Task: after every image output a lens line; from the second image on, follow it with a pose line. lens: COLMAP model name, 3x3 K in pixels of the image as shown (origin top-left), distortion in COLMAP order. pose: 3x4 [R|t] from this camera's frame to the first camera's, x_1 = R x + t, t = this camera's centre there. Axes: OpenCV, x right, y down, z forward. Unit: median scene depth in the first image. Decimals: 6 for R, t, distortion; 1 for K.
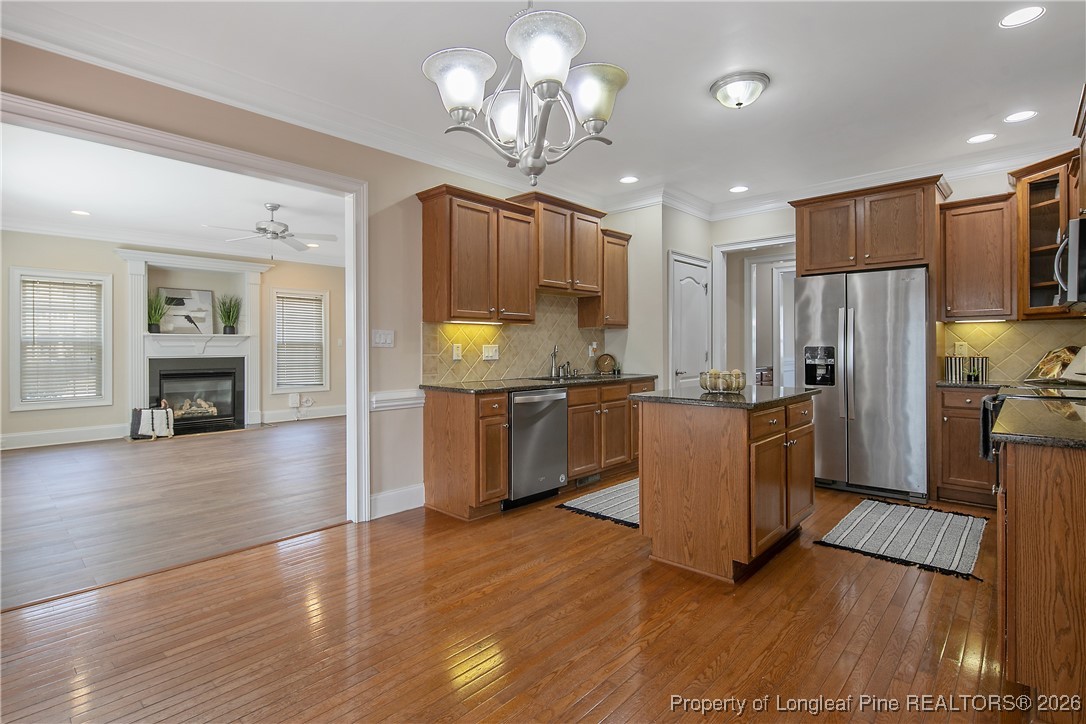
lens RADIAL K [[530.9, 0, 541.4], [0, 530.9, 344.0], [0, 0, 1]] dist [0.002644, -0.000369]
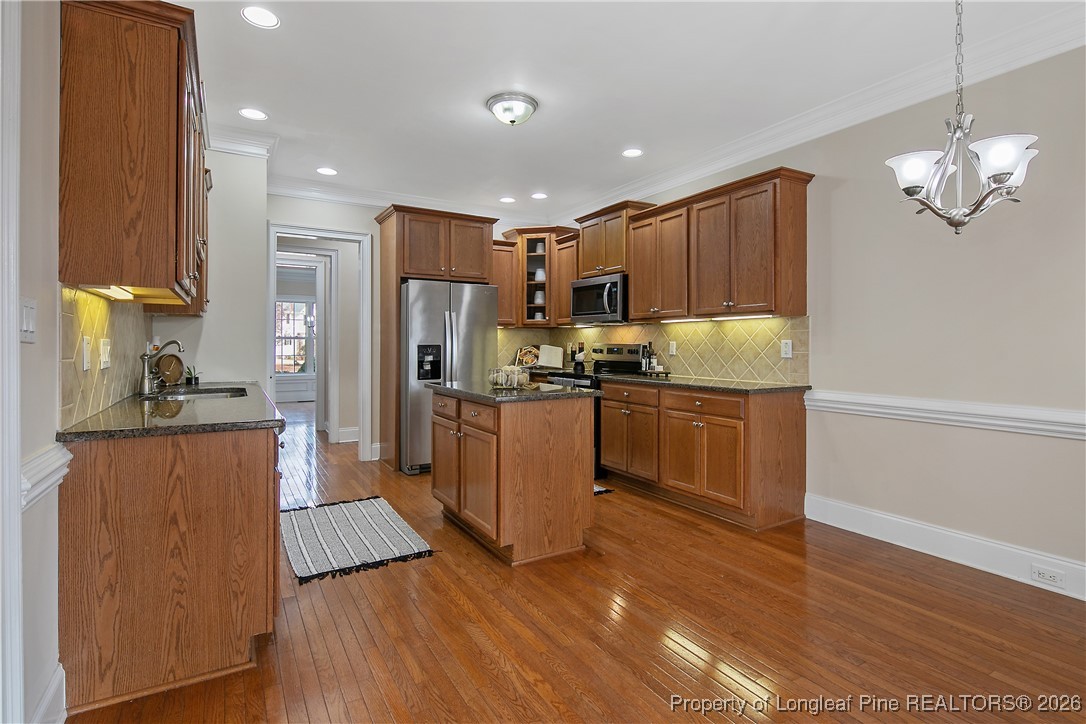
lens RADIAL K [[530.9, 0, 541.4], [0, 530.9, 344.0], [0, 0, 1]] dist [0.002644, -0.000369]
pose [[0.272602, 0.005531, 0.962111, -0.539166], [-0.007809, 0.999963, -0.003536, 0.006162], [-0.962095, -0.006549, 0.272635, 0.533796]]
